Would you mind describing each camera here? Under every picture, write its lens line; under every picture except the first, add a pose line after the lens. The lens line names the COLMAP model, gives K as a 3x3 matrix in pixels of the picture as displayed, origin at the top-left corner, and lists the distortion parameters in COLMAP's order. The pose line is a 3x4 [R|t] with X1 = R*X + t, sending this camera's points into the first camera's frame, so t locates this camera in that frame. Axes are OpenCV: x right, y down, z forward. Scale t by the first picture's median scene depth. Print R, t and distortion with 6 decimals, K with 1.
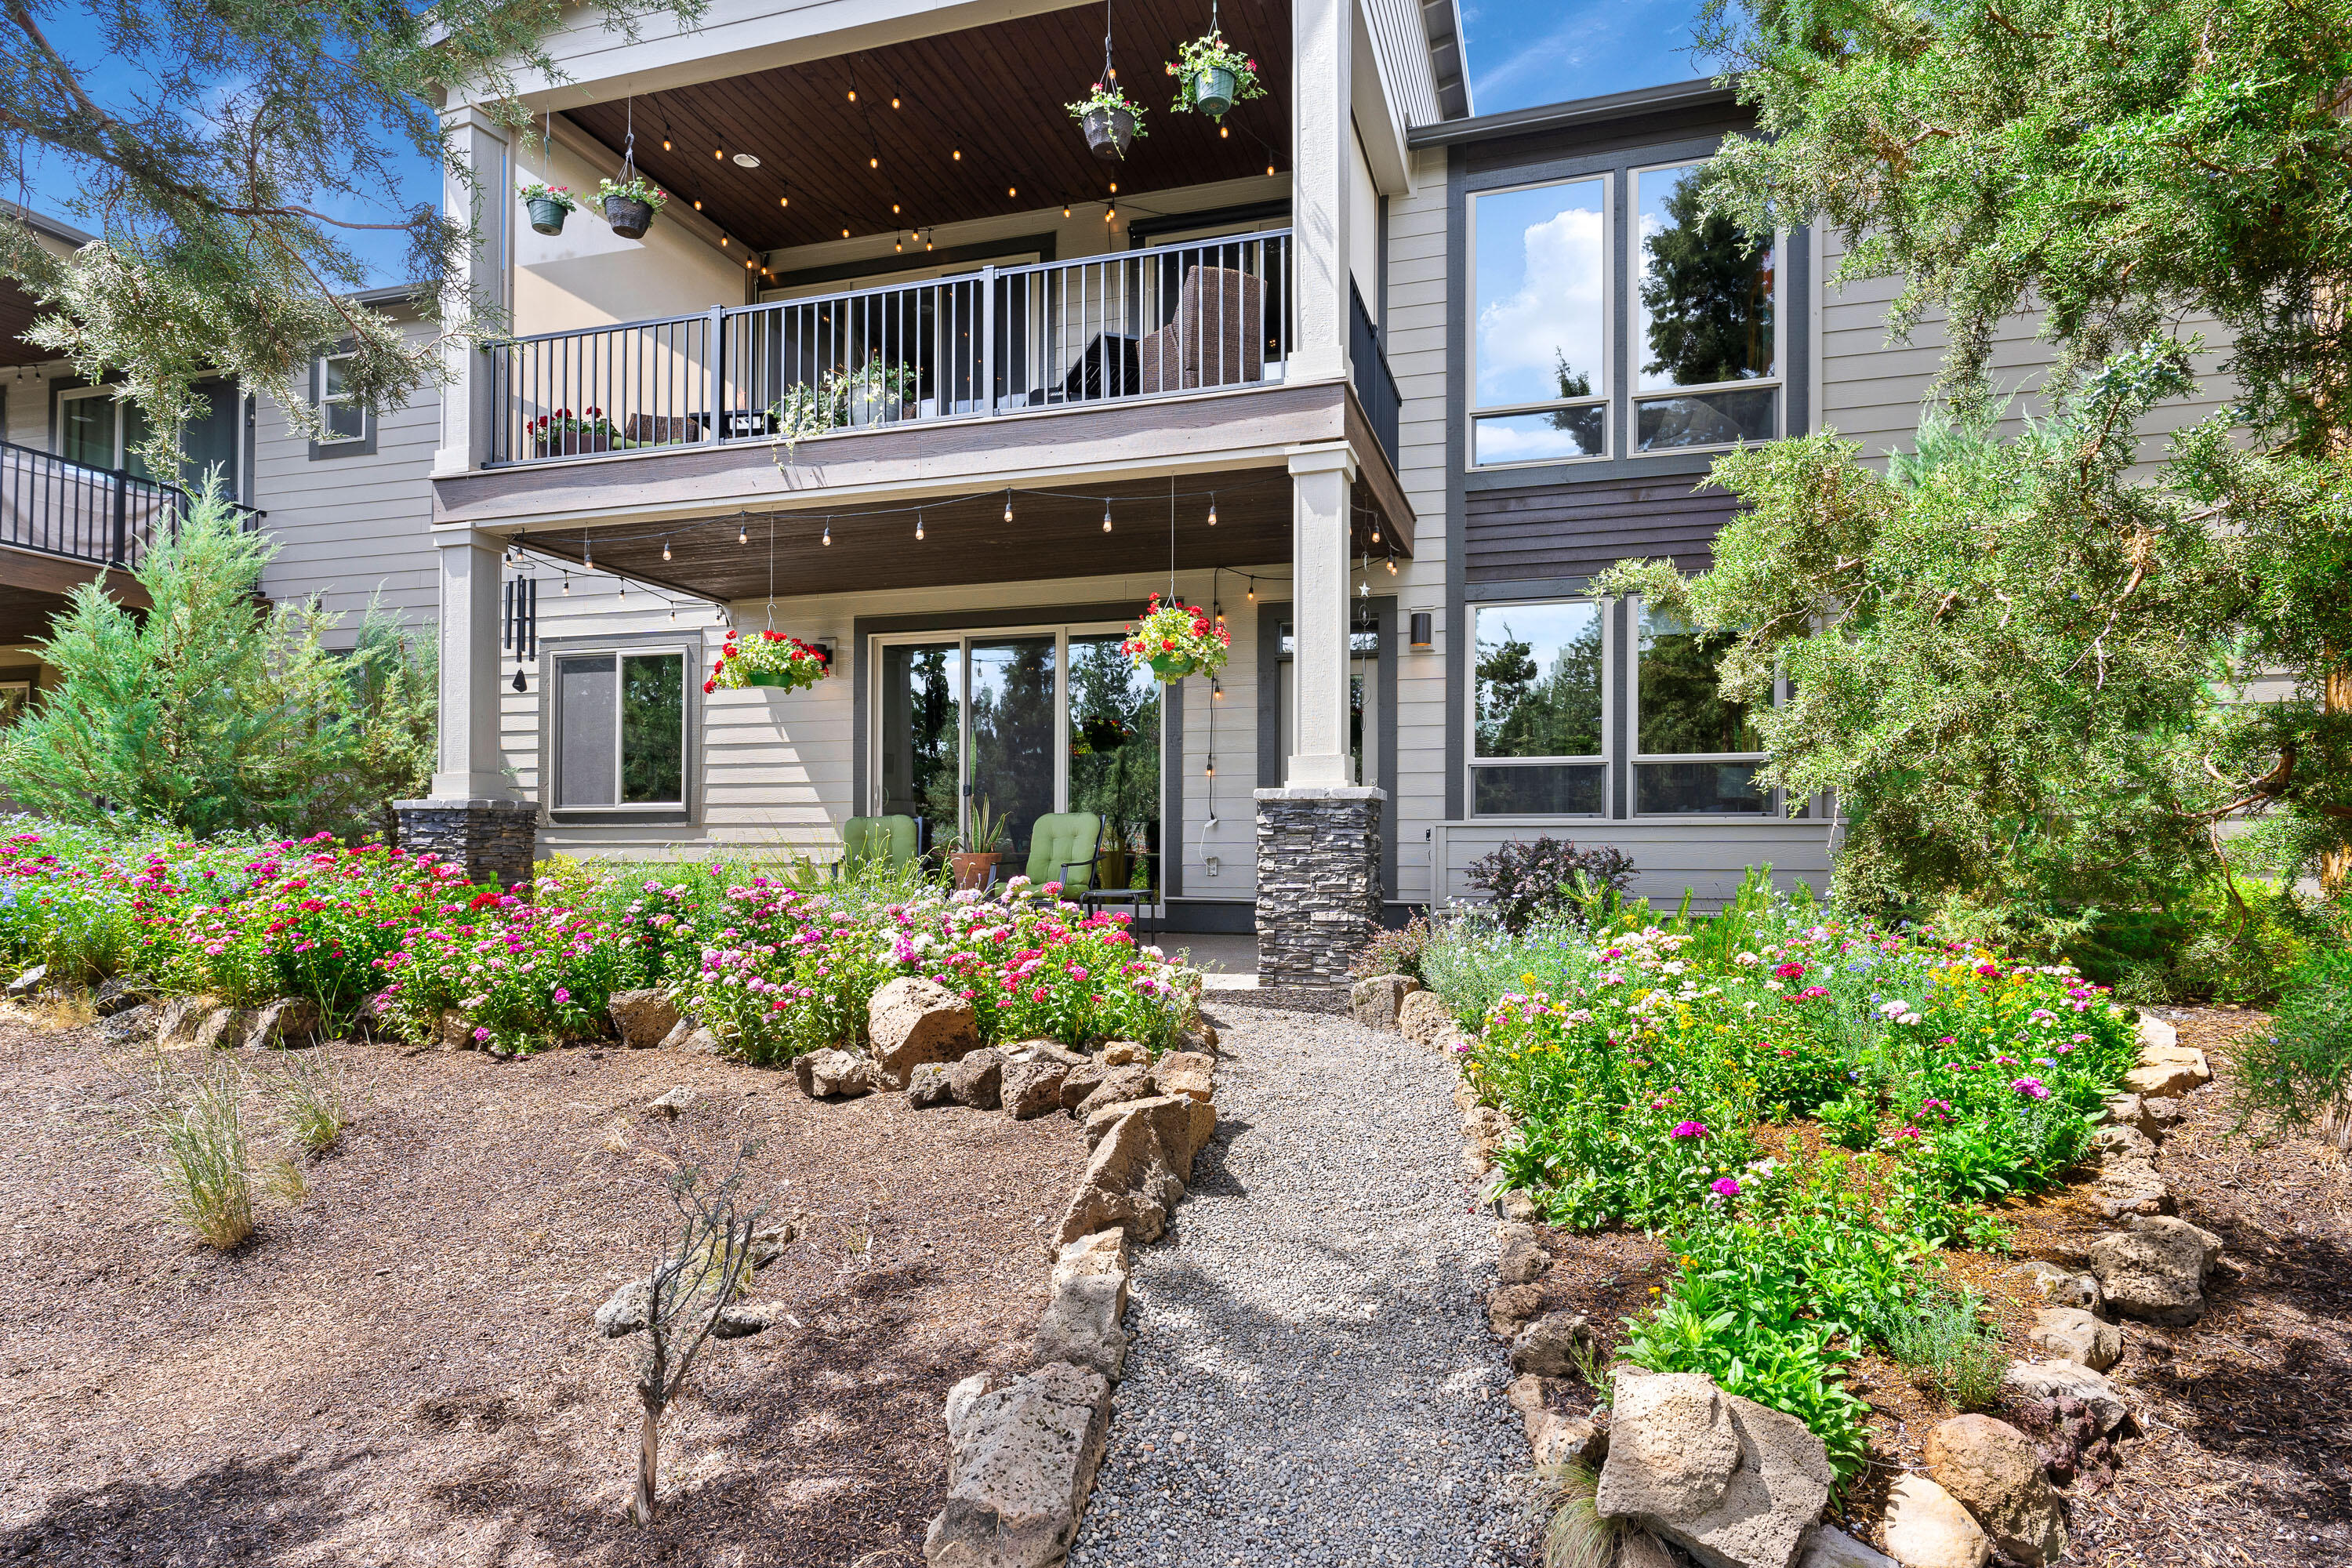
lens RADIAL K [[1304.8, 0, 1178.4], [0, 1304.8, 839.0], [0, 0, 1]] dist [0.000834, -0.000322]
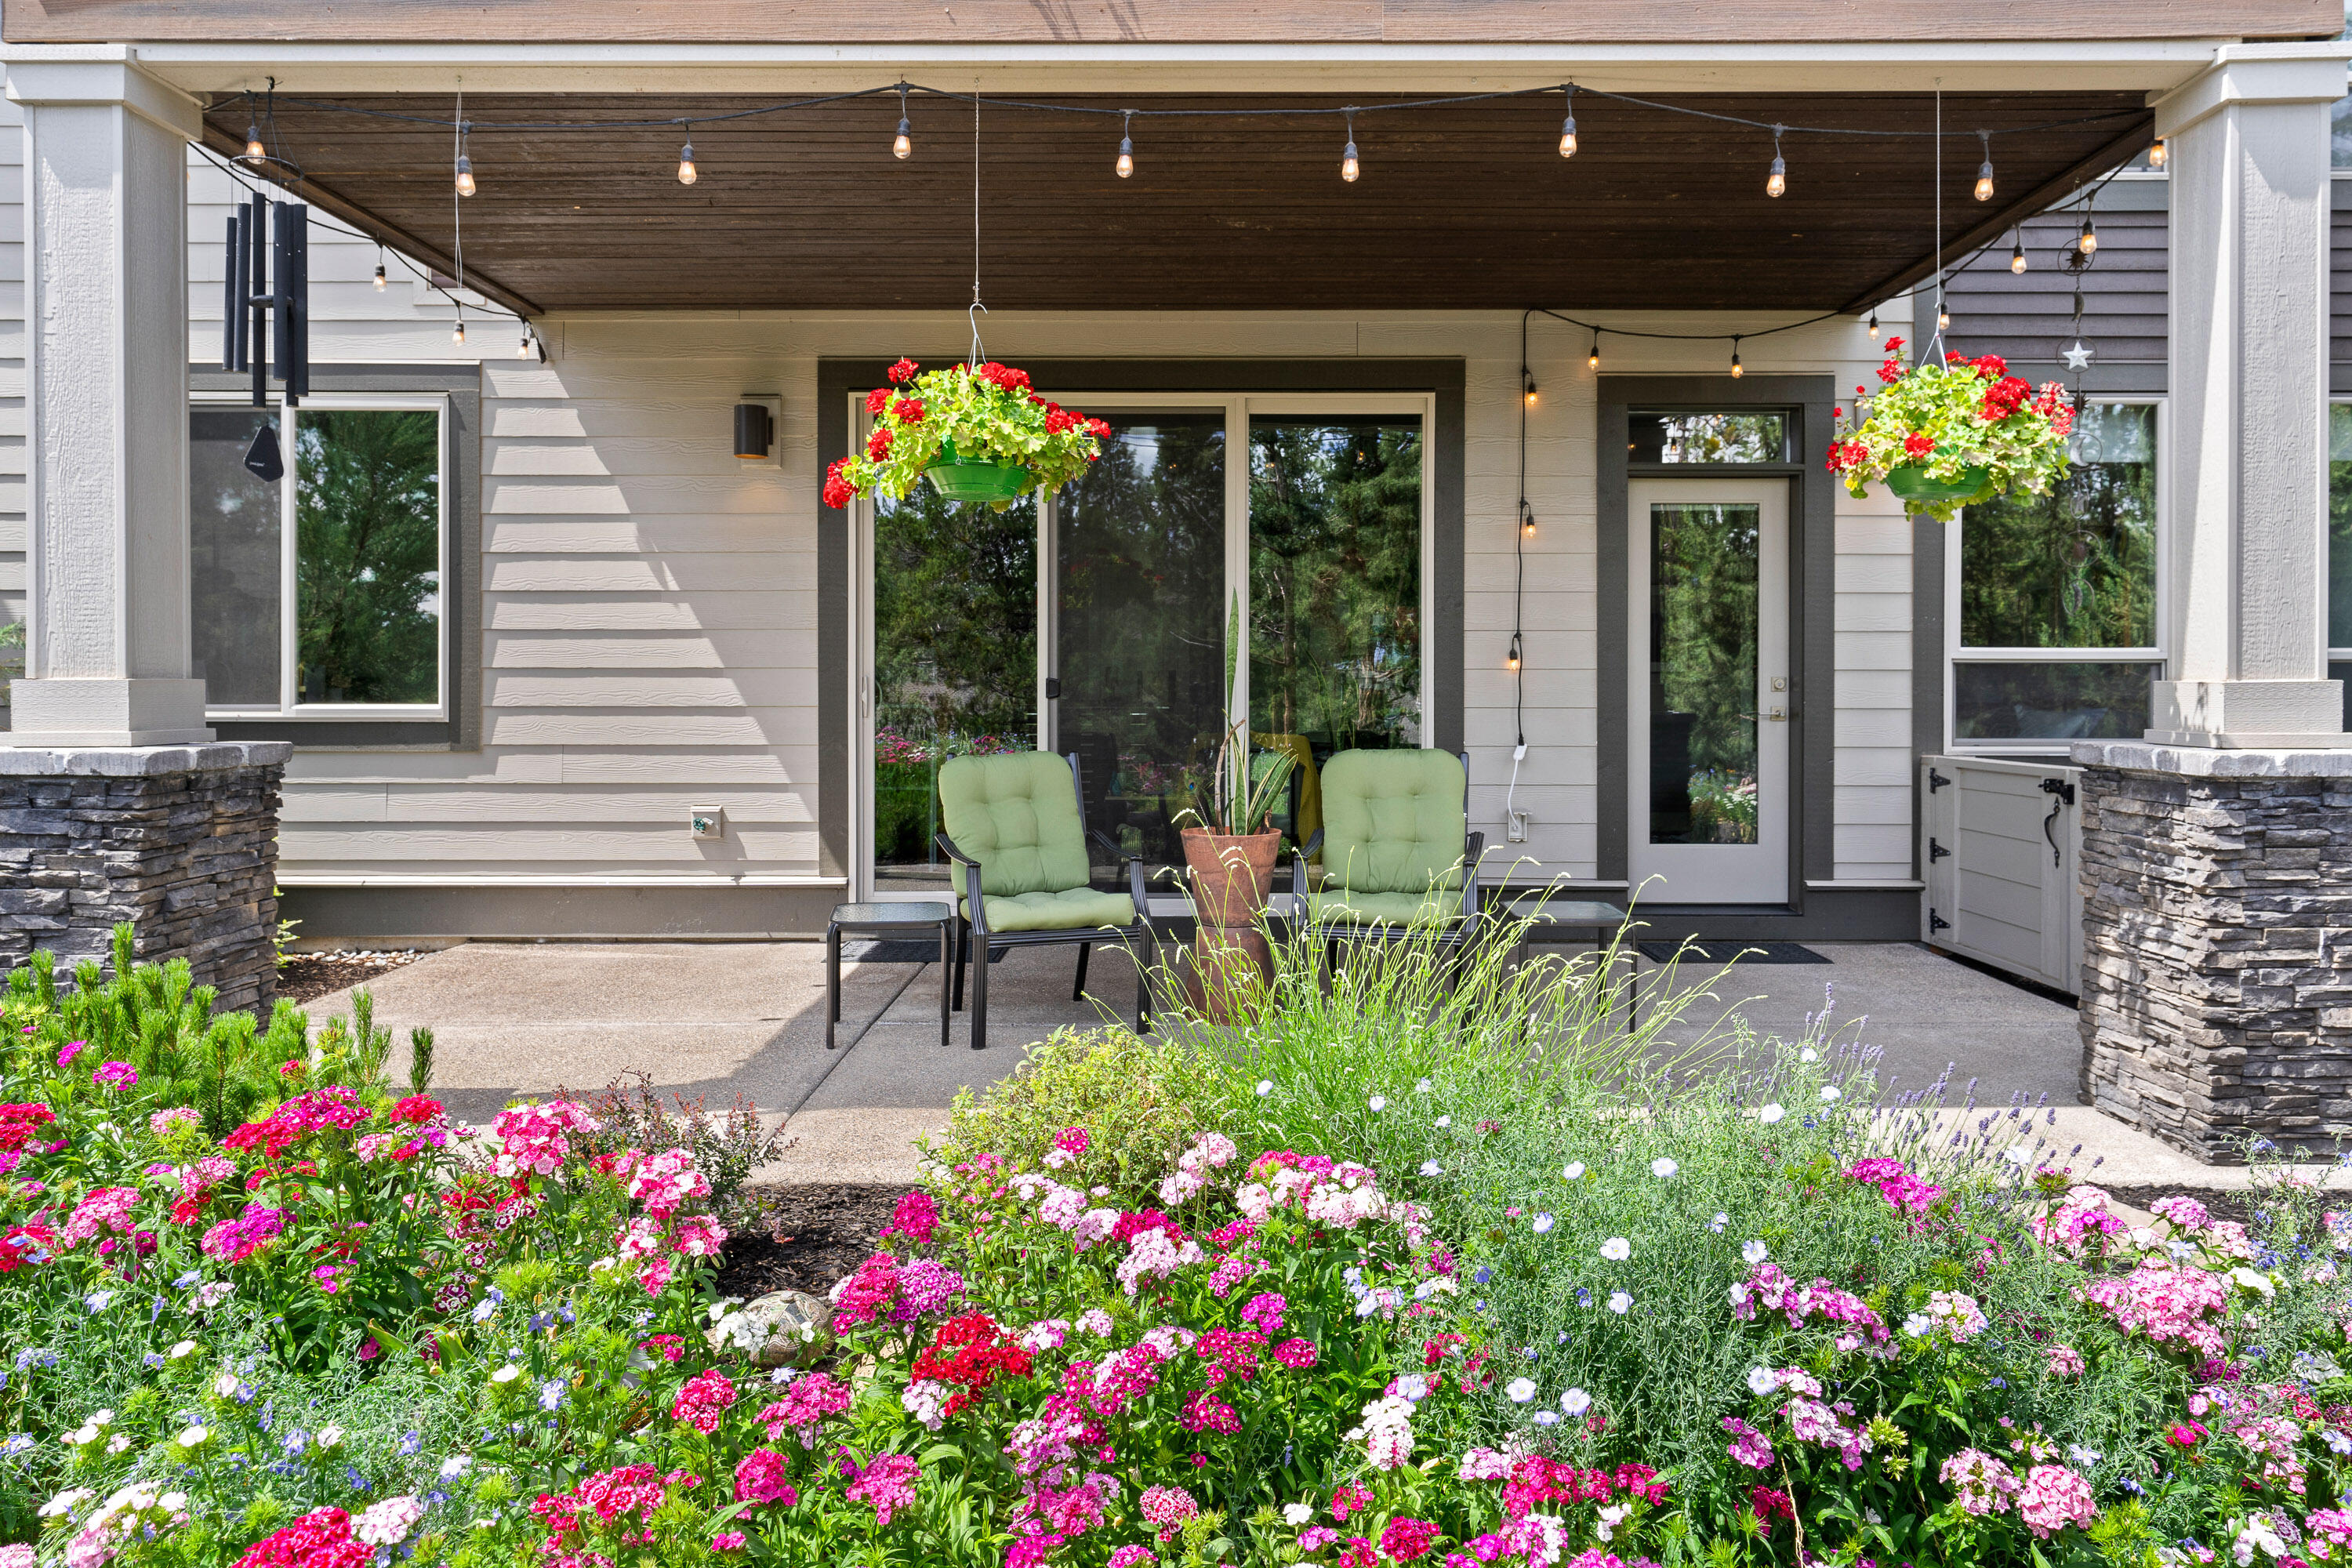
lens RADIAL K [[1540.4, 0, 1178.2], [0, 1540.4, 698.4], [0, 0, 1]] dist [-0.000447, 0.001134]
pose [[0.957598, -0.000414, 0.288108, -0.311914], [-0.003355, 0.999915, 0.012589, -0.043313], [-0.288089, -0.013022, 0.957515, 0.384297]]
